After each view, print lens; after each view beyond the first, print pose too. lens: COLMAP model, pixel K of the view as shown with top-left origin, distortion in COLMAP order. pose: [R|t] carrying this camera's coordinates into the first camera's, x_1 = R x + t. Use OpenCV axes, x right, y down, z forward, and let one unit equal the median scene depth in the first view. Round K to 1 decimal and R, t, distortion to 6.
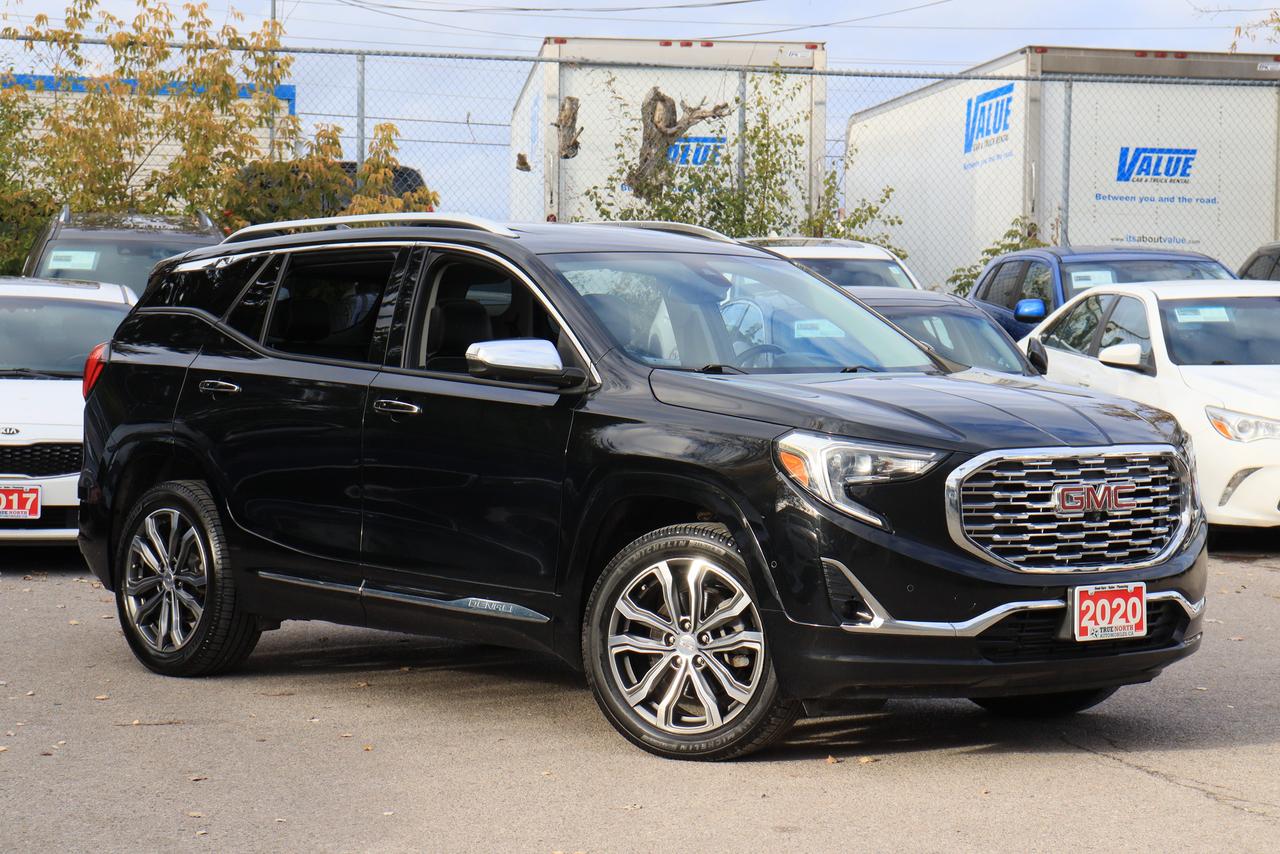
lens RADIAL K [[3174.6, 0, 634.0], [0, 3174.6, 423.5], [0, 0, 1]] dist [0.420530, 0.000000]
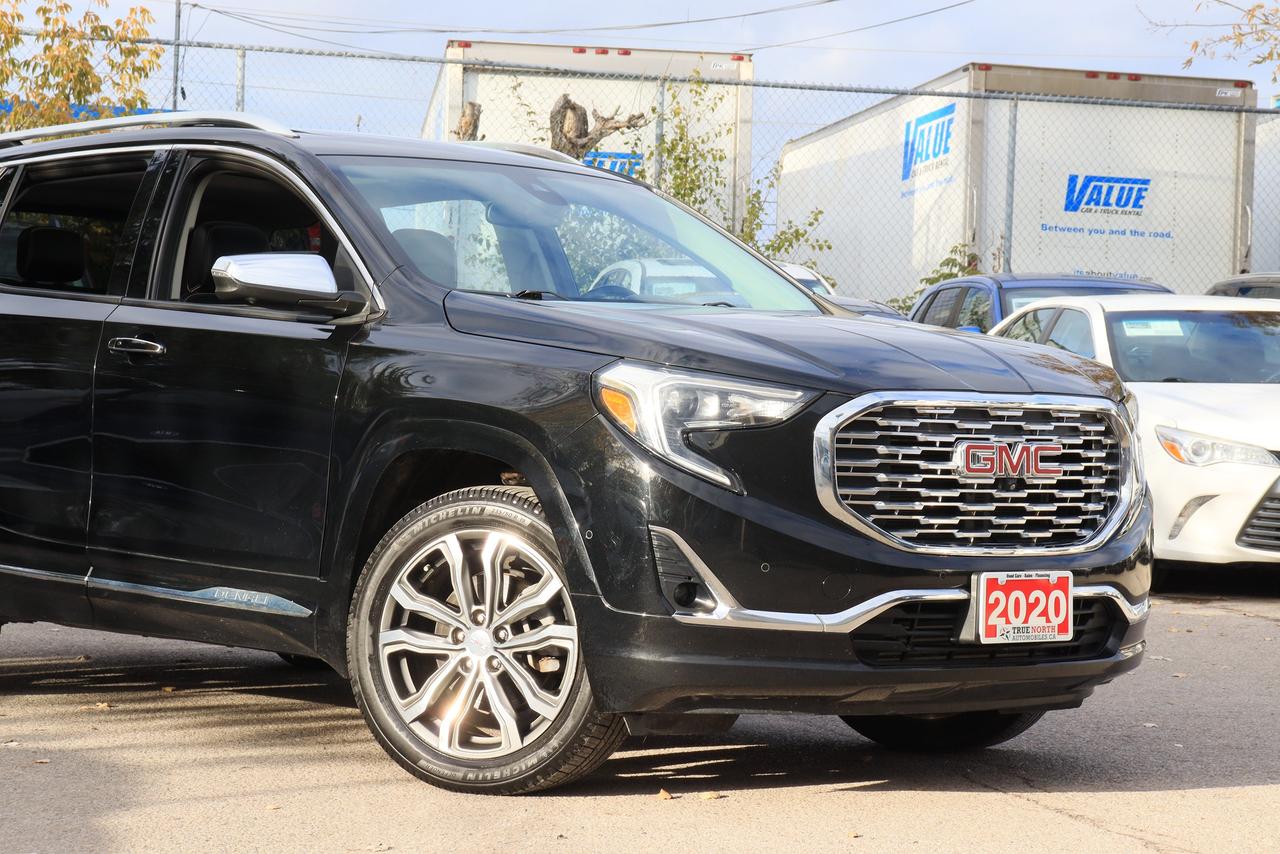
lens RADIAL K [[3174.6, 0, 645.8], [0, 3174.6, 431.7], [0, 0, 1]] dist [0.420530, 0.000000]
pose [[0.999667, 0.019937, 0.016372, 0.043065], [-0.019503, 0.999466, -0.026206, 0.037987], [-0.016886, 0.025878, 0.999522, 0.229250]]
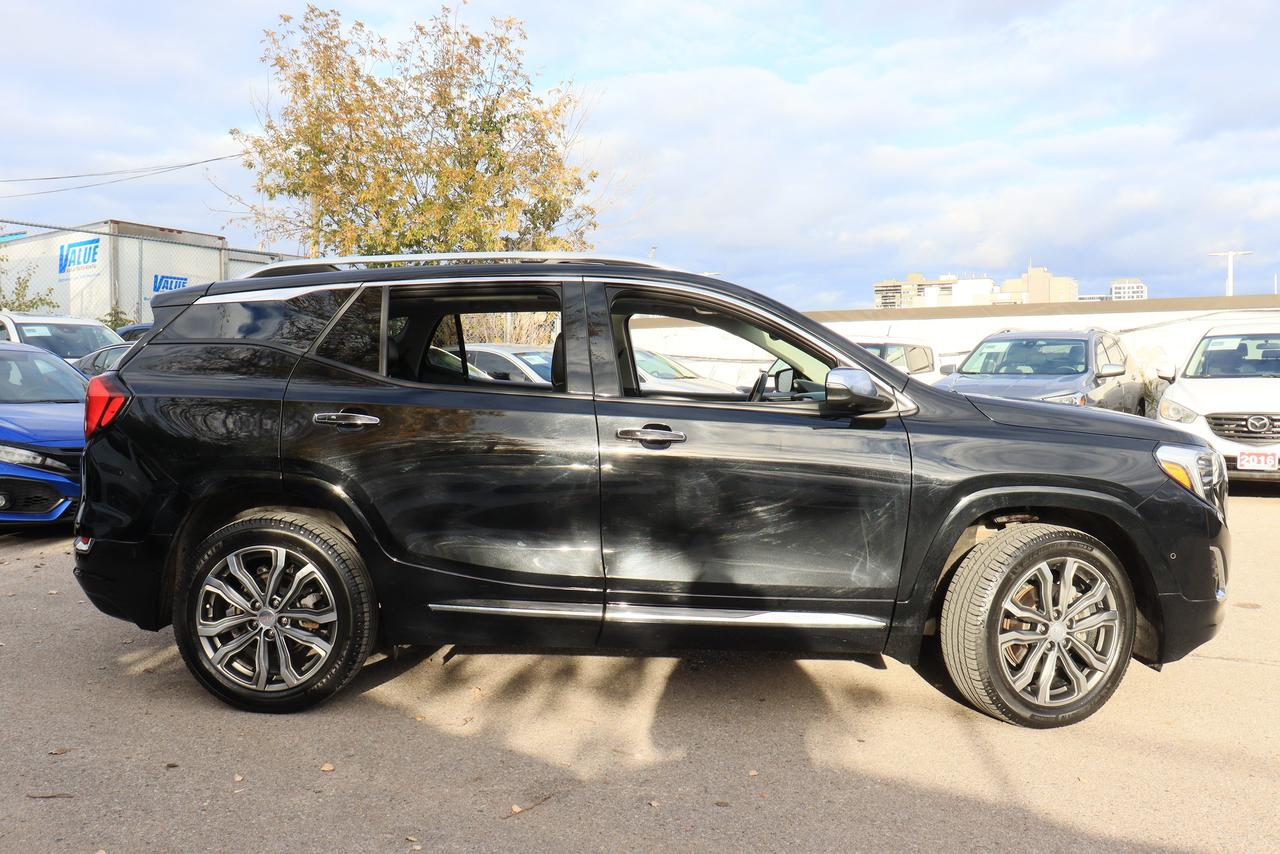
lens RADIAL K [[1103.0, 0, 644.8], [0, 1103.0, 428.4], [0, 0, 1]] dist [-0.011388, 0.003679]
pose [[0.689513, -0.044387, 0.722912, -0.372363], [0.025408, 0.998988, 0.037103, -0.022610], [-0.723828, -0.007215, 0.689943, 0.833078]]
